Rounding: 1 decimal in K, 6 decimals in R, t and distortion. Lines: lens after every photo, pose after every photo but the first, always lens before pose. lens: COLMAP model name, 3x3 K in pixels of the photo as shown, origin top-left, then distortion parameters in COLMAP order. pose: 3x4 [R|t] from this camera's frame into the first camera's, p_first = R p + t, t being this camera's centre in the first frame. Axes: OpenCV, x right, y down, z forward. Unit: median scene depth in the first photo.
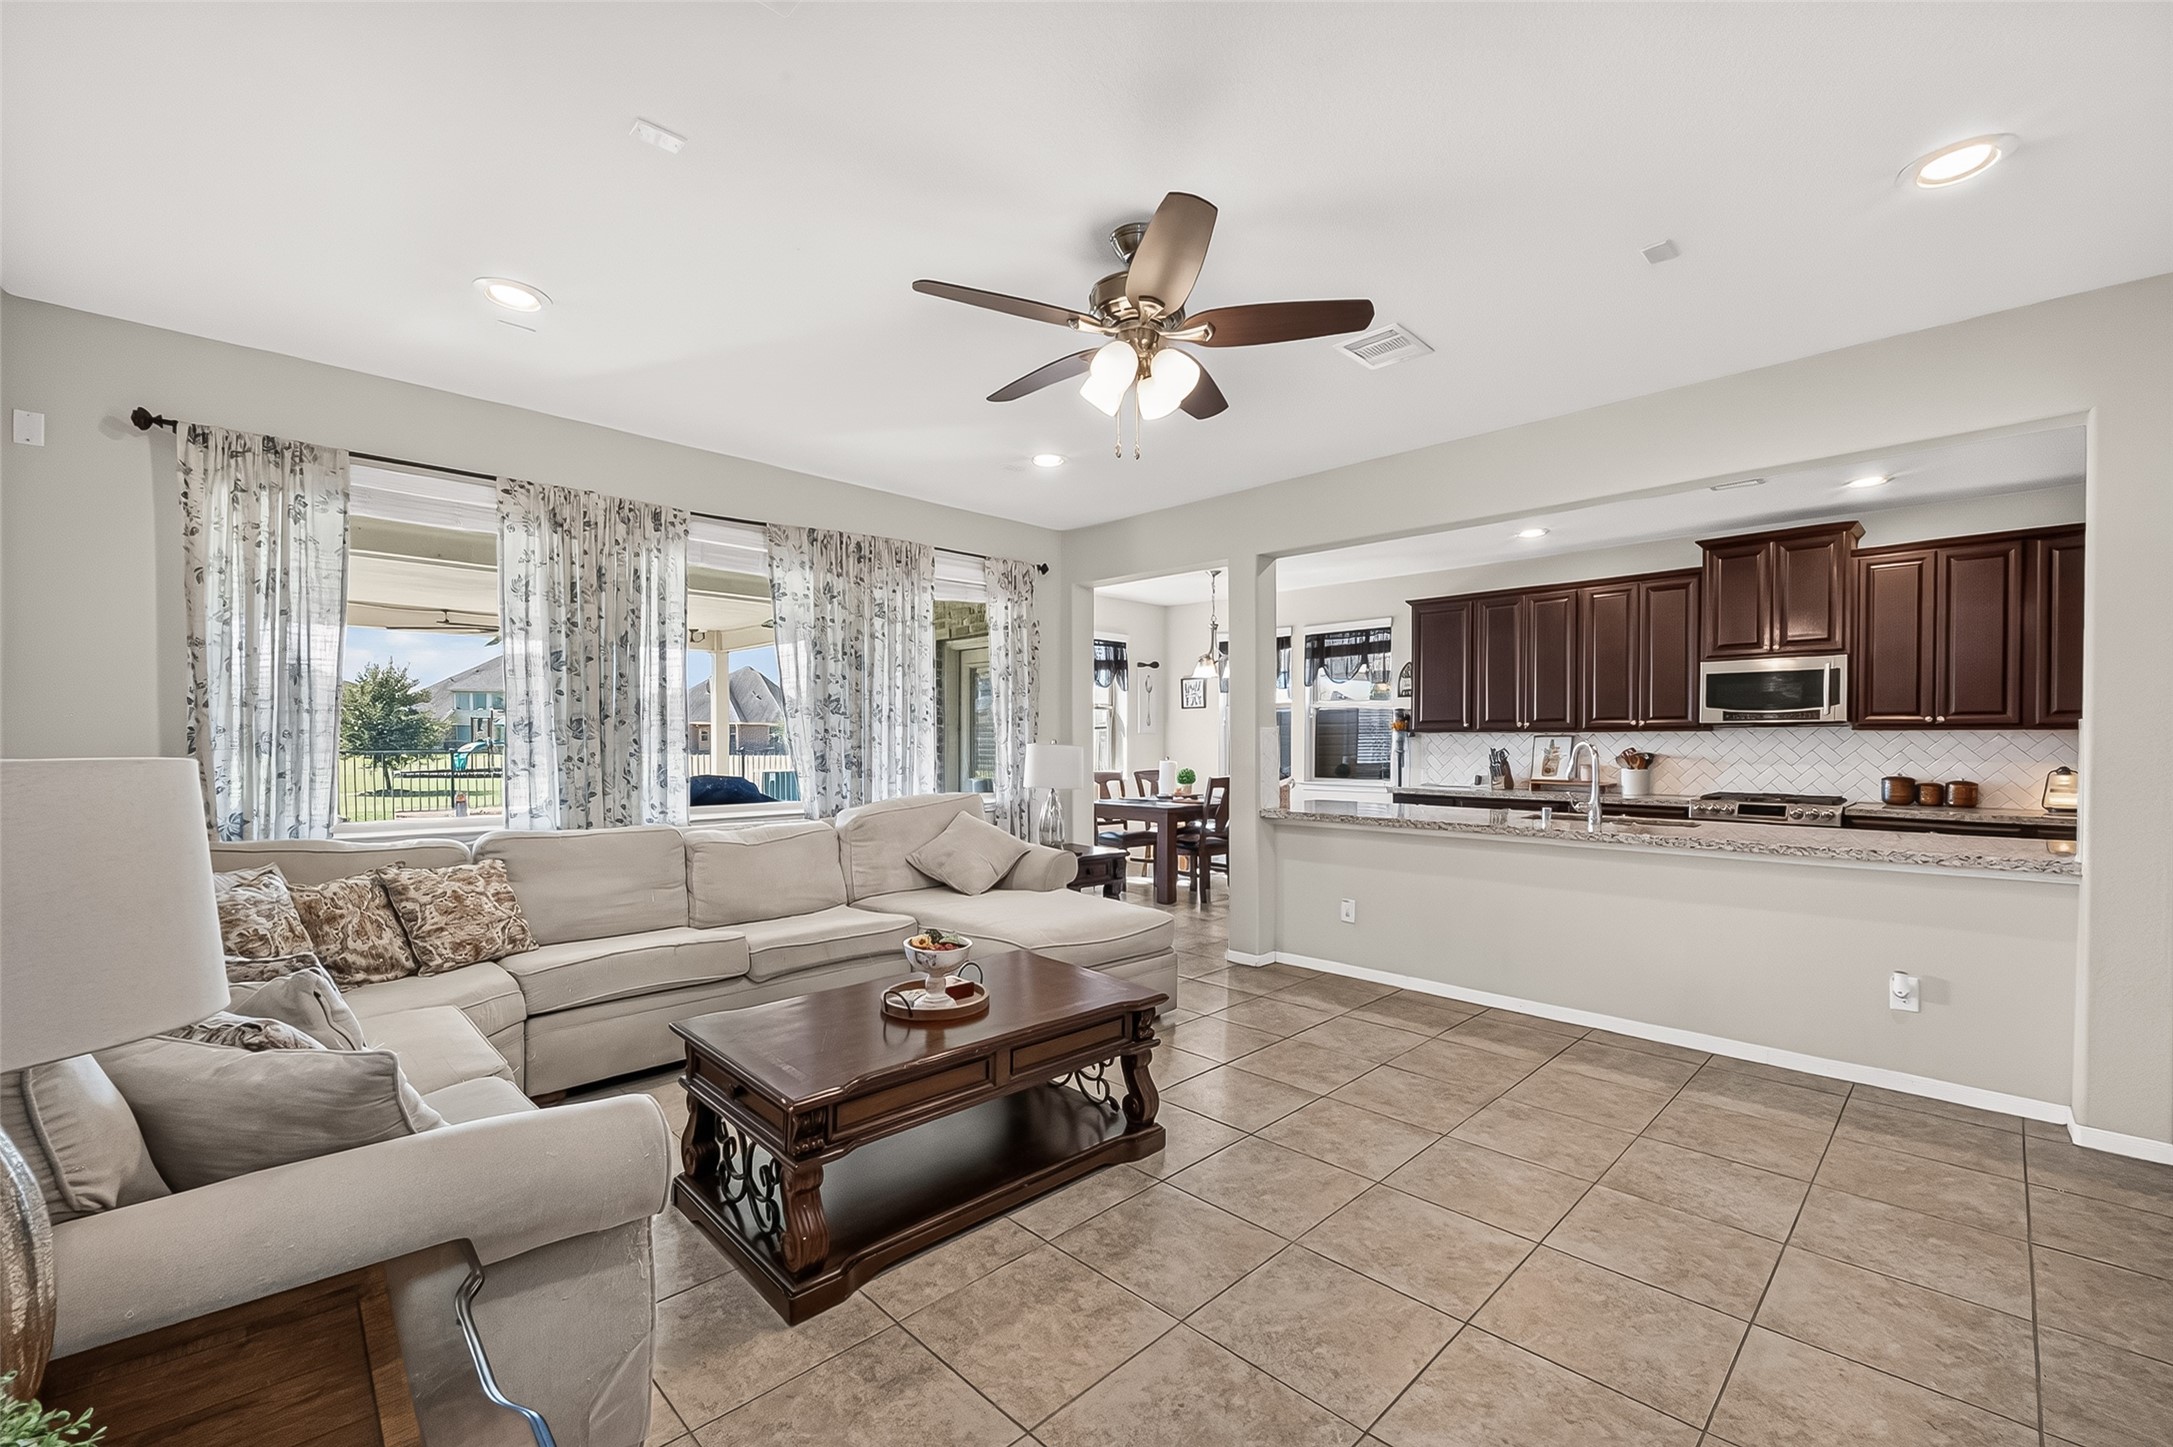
lens RADIAL K [[904.8, 0, 1094.7], [0, 904.8, 743.7], [0, 0, 1]] dist [-0.007253, -0.000294]
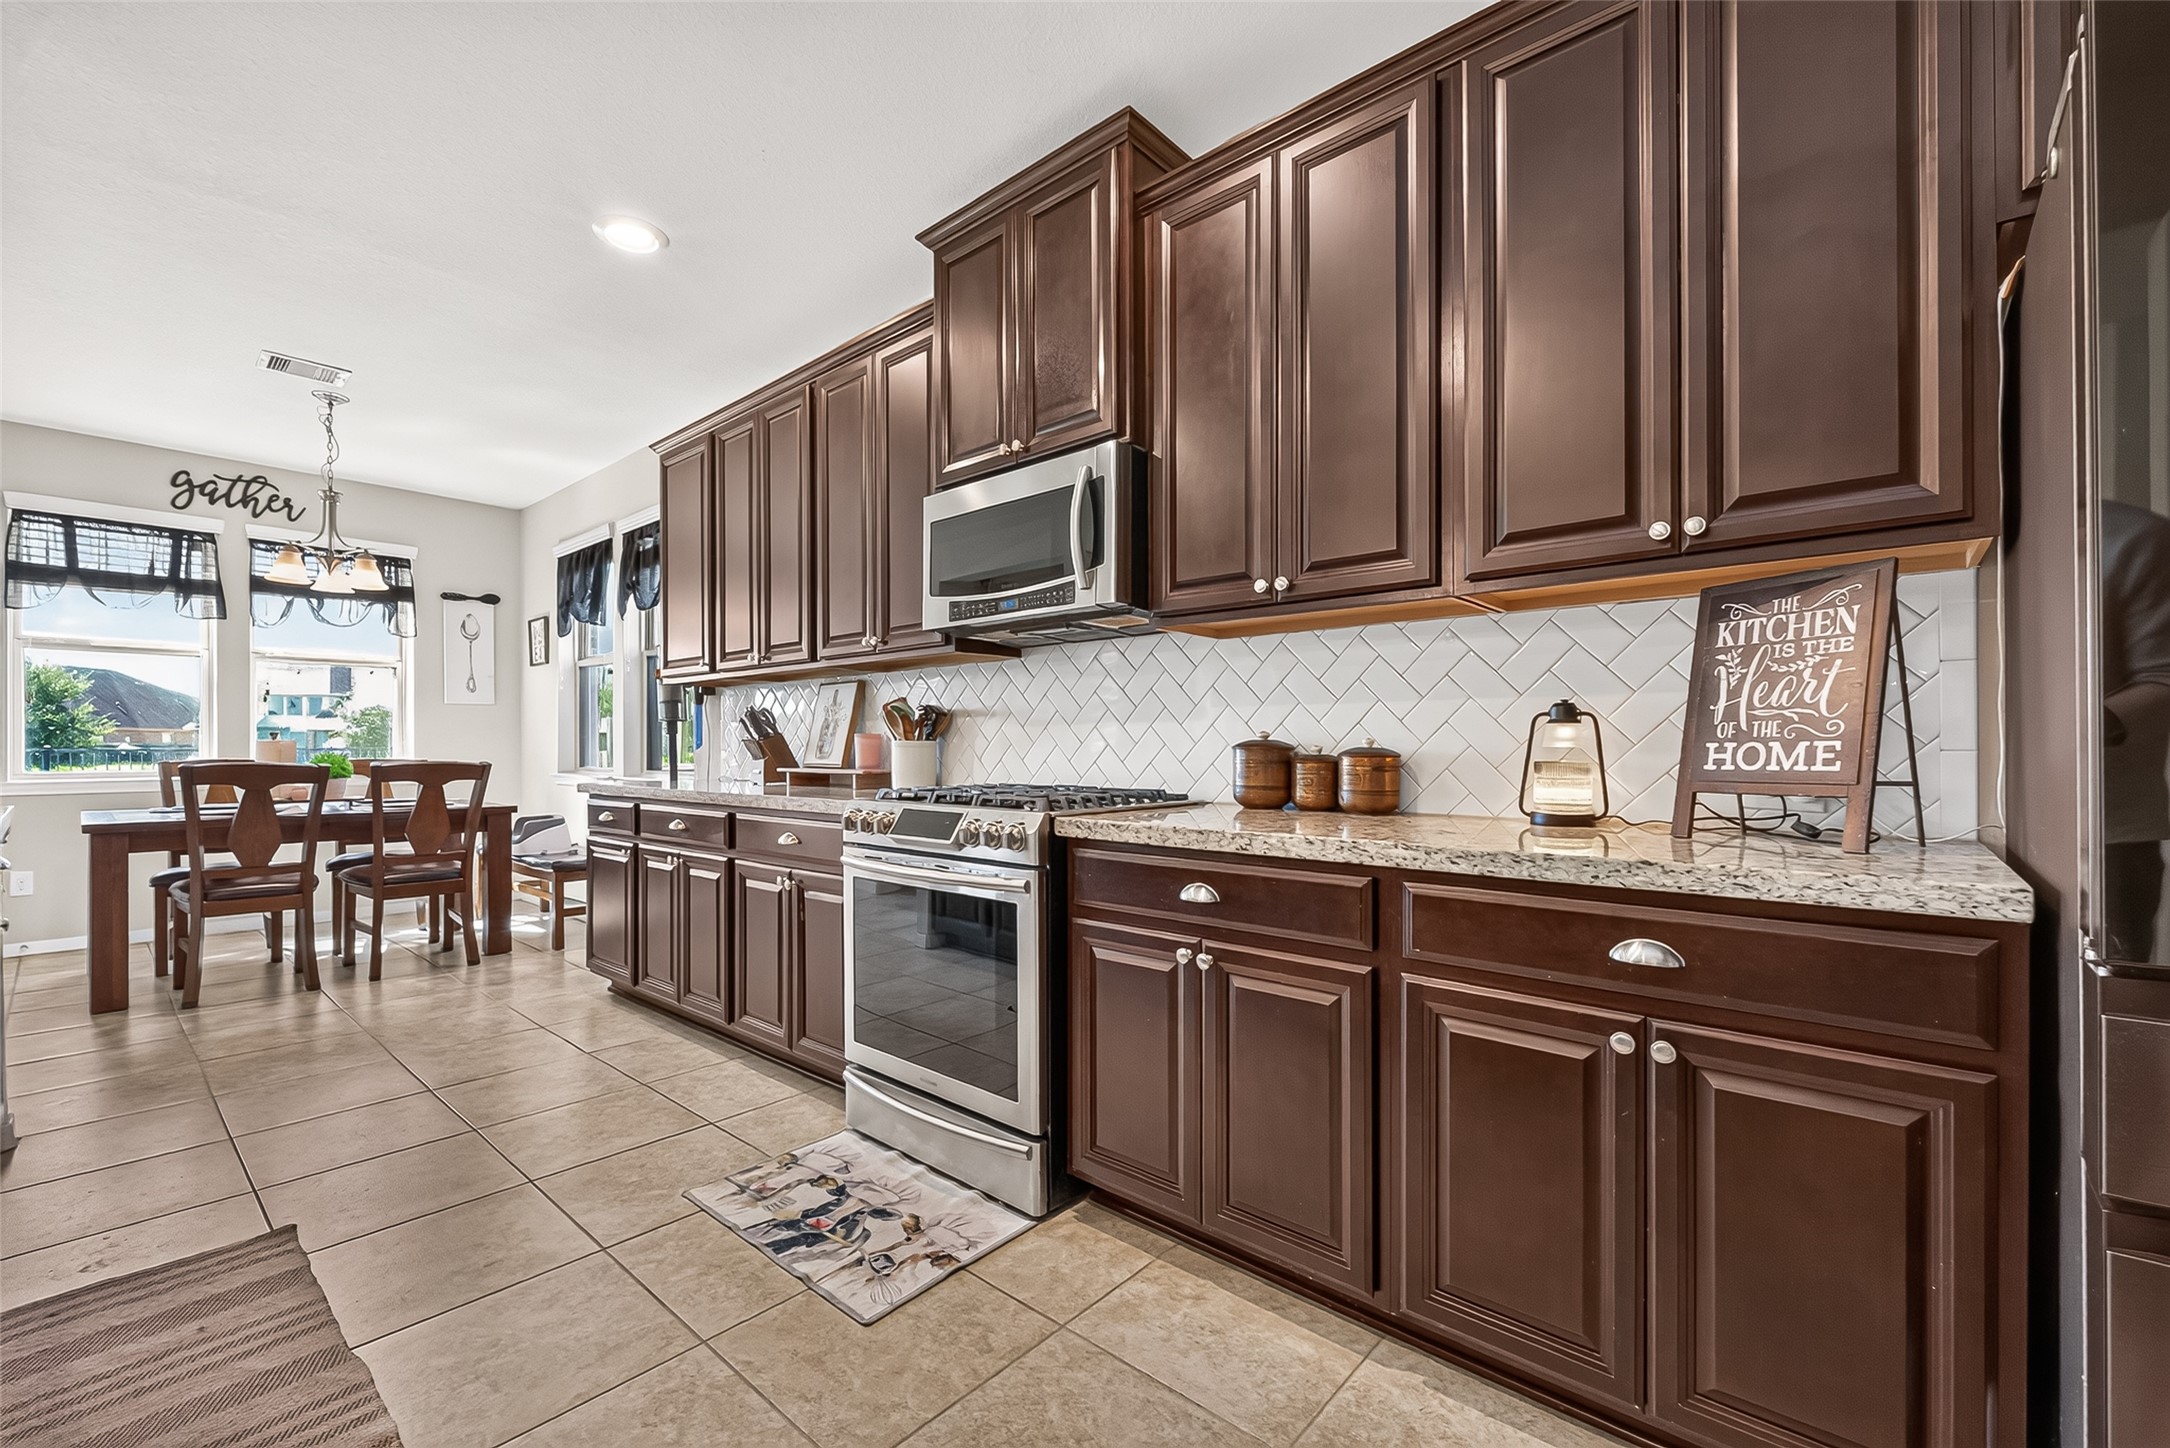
lens RADIAL K [[899.6, 0, 1081.5], [0, 899.6, 746.1], [0, 0, 1]] dist [0.009519, -0.000722]
pose [[0.998715, -0.003837, 0.050532, 0.791131], [0.004172, 0.999970, -0.006524, 0.041708], [-0.050506, 0.006726, 0.998701, 0.585957]]
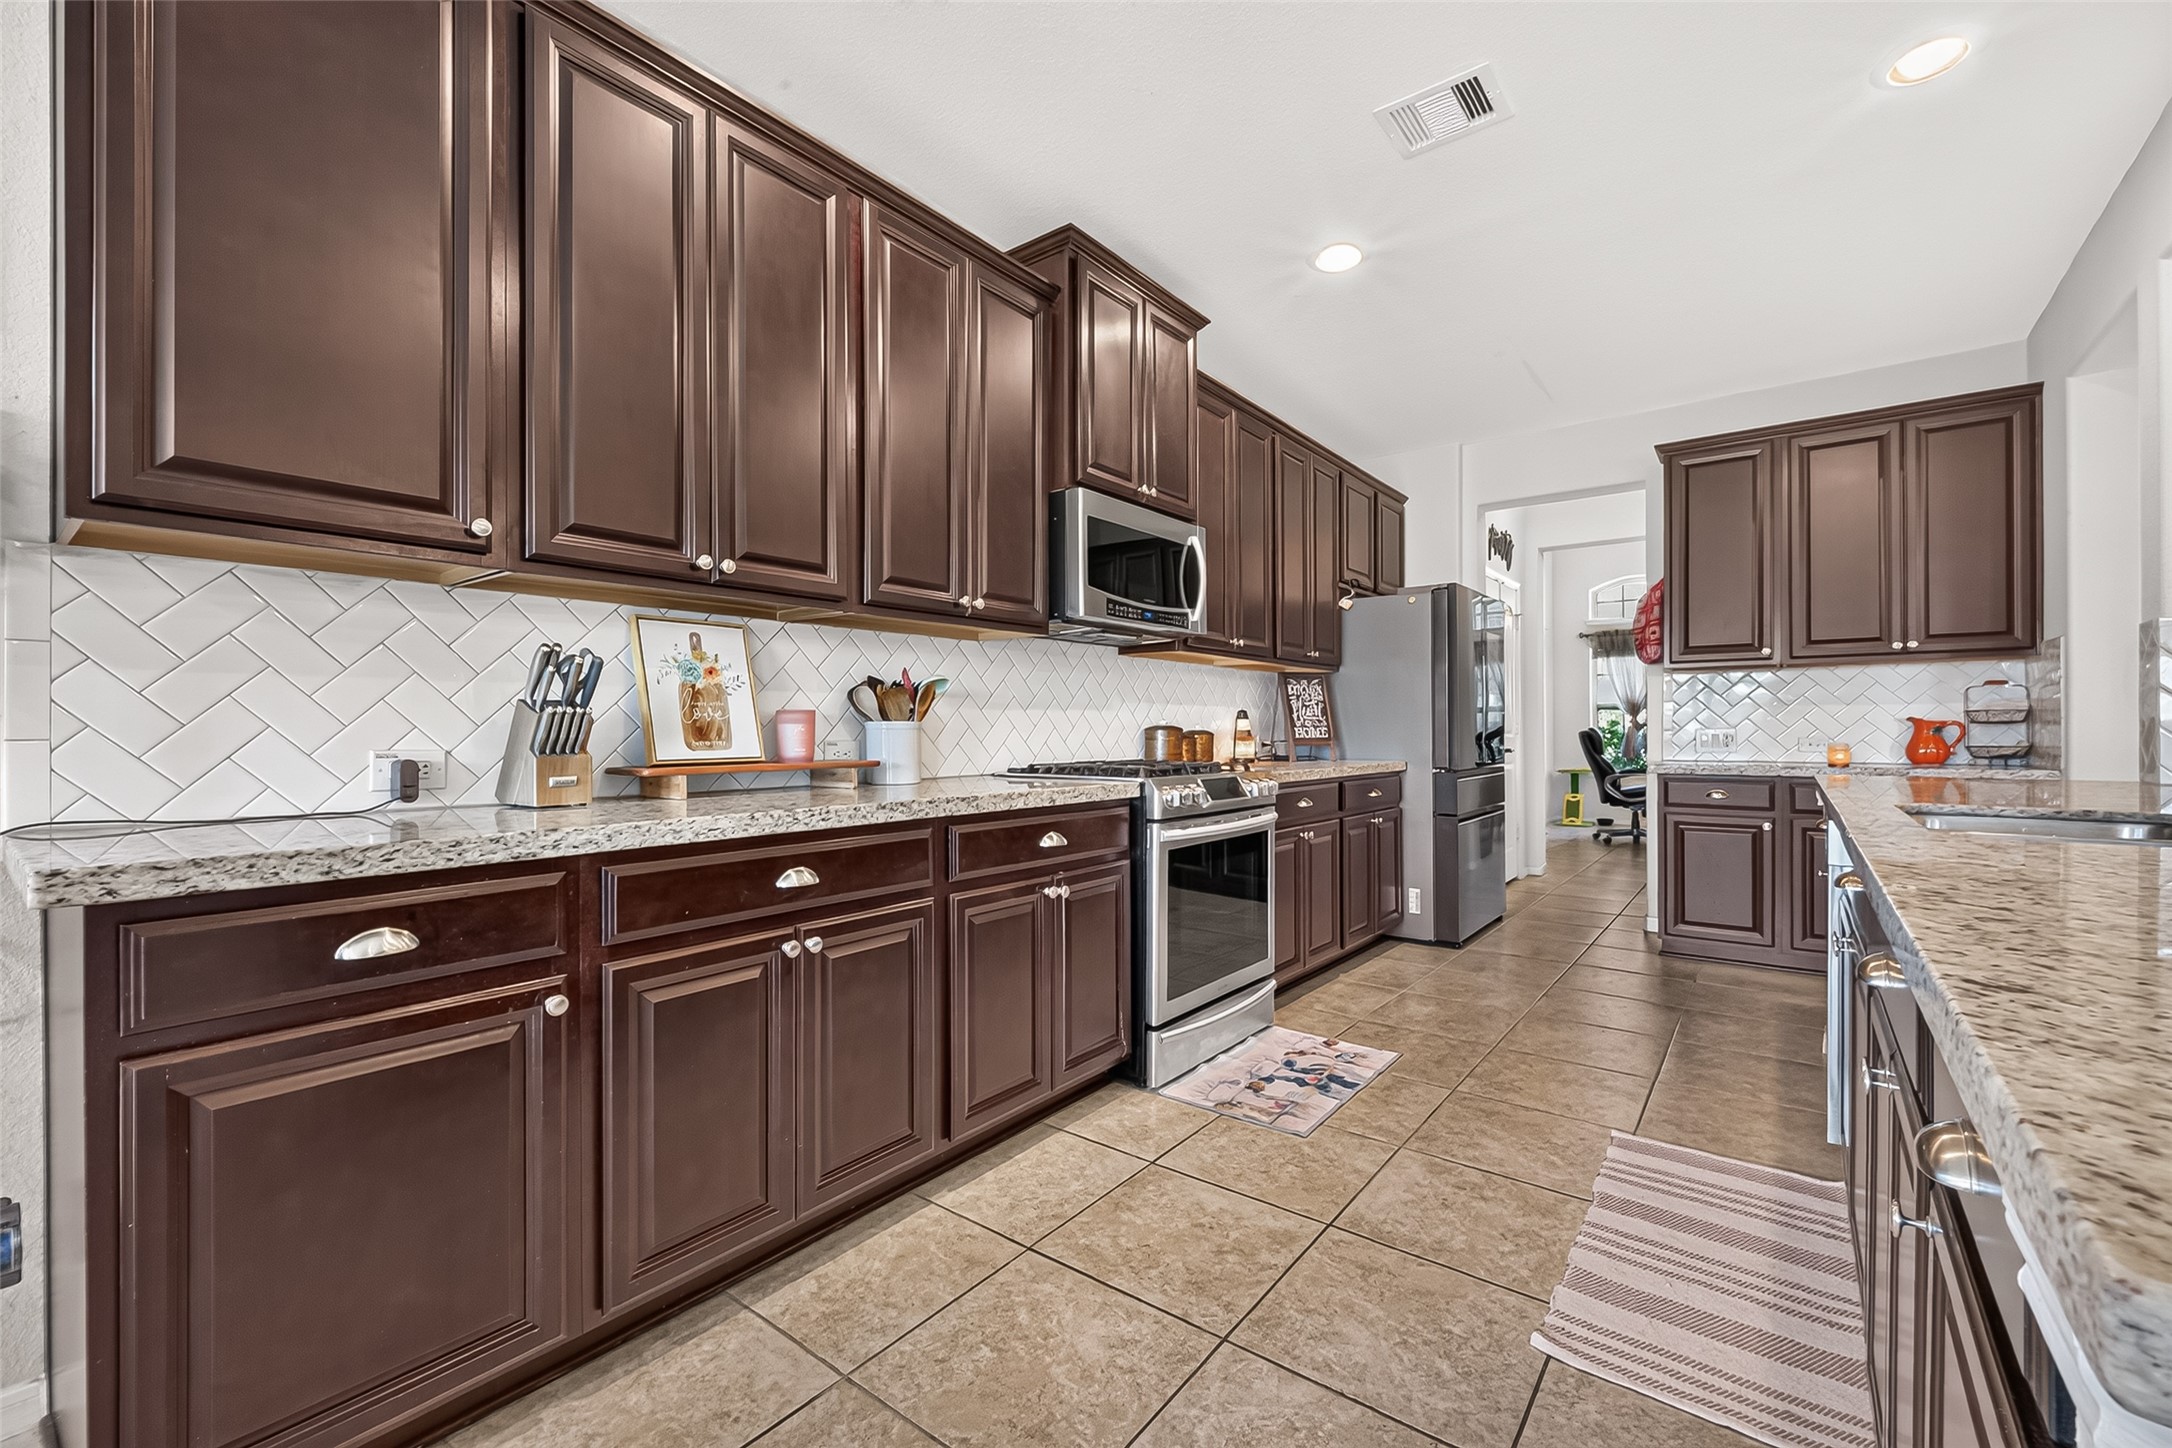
lens RADIAL K [[889.9, 0, 1070.5], [0, 889.9, 727.0], [0, 0, 1]] dist [0.000692, -0.000044]
pose [[-0.097503, -0.002901, 0.995231, 0.231066], [0.005567, 0.999979, 0.003460, 0.035334], [-0.995220, 0.005878, -0.097485, 1.135150]]
